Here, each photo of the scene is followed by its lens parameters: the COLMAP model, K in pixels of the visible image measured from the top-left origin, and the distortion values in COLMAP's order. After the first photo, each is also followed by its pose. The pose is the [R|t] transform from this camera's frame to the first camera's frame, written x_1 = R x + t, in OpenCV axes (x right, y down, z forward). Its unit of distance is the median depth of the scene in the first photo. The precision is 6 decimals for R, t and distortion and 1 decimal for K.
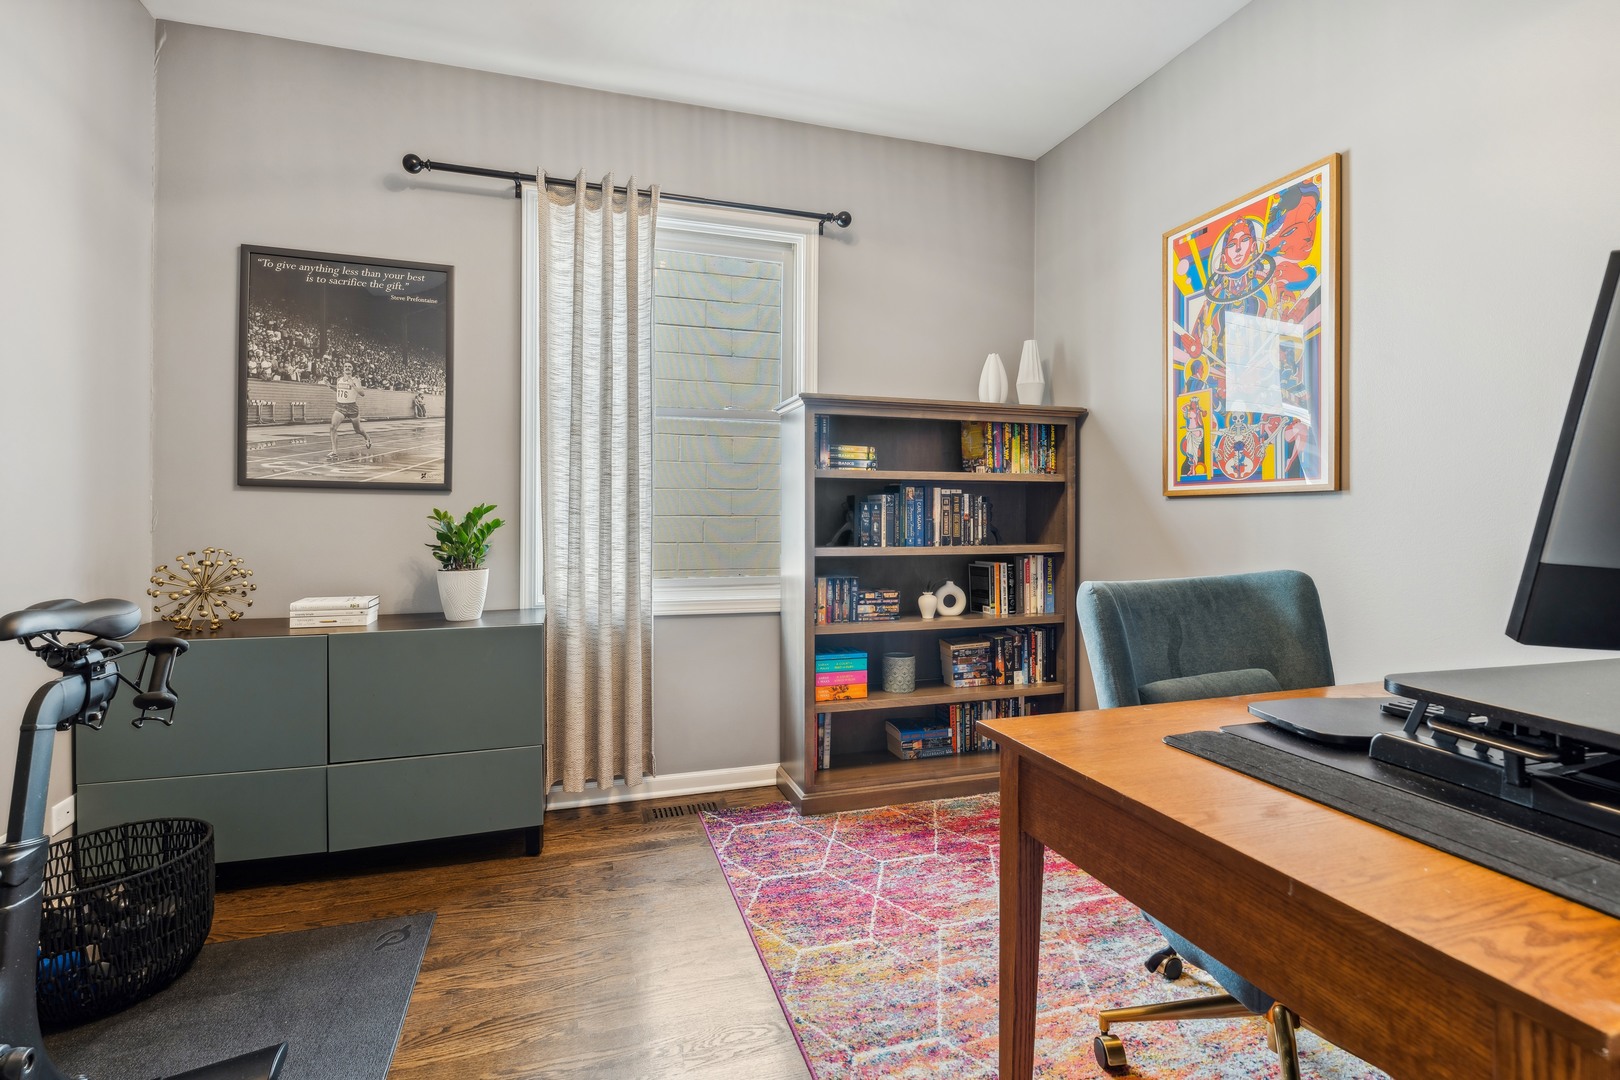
lens RADIAL K [[753.8, 0, 807.0], [0, 753.8, 526.2], [0, 0, 1]] dist [-0.007125, 0.002542]
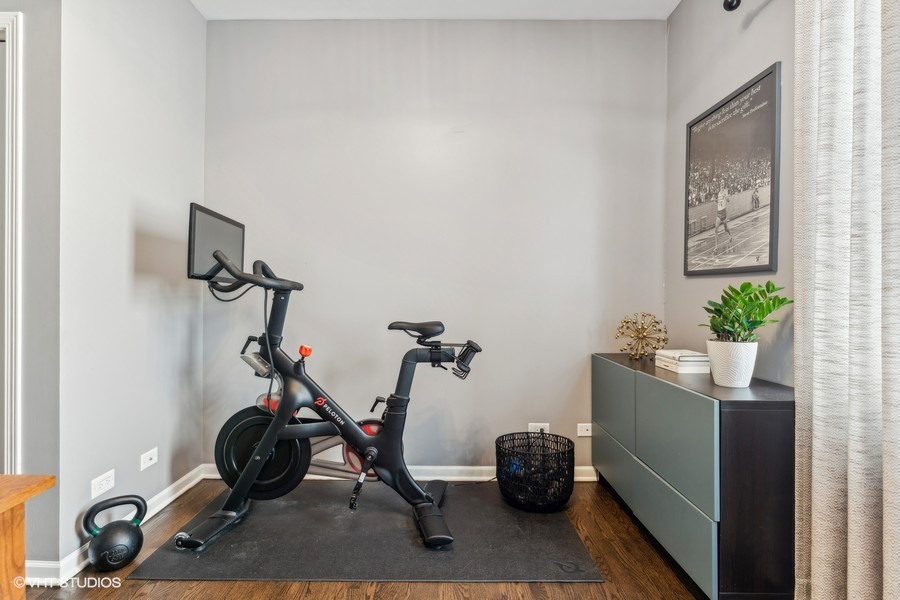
lens RADIAL K [[439.6, 0, 426.5], [0, 439.6, 296.6], [0, 0, 1]] dist [-0.005098, 0.004927]
pose [[-0.332769, 0.000106, -0.943008, 0.302404], [-0.011204, 0.999929, 0.004066, -0.006701], [0.942942, 0.011919, -0.332744, 0.770765]]
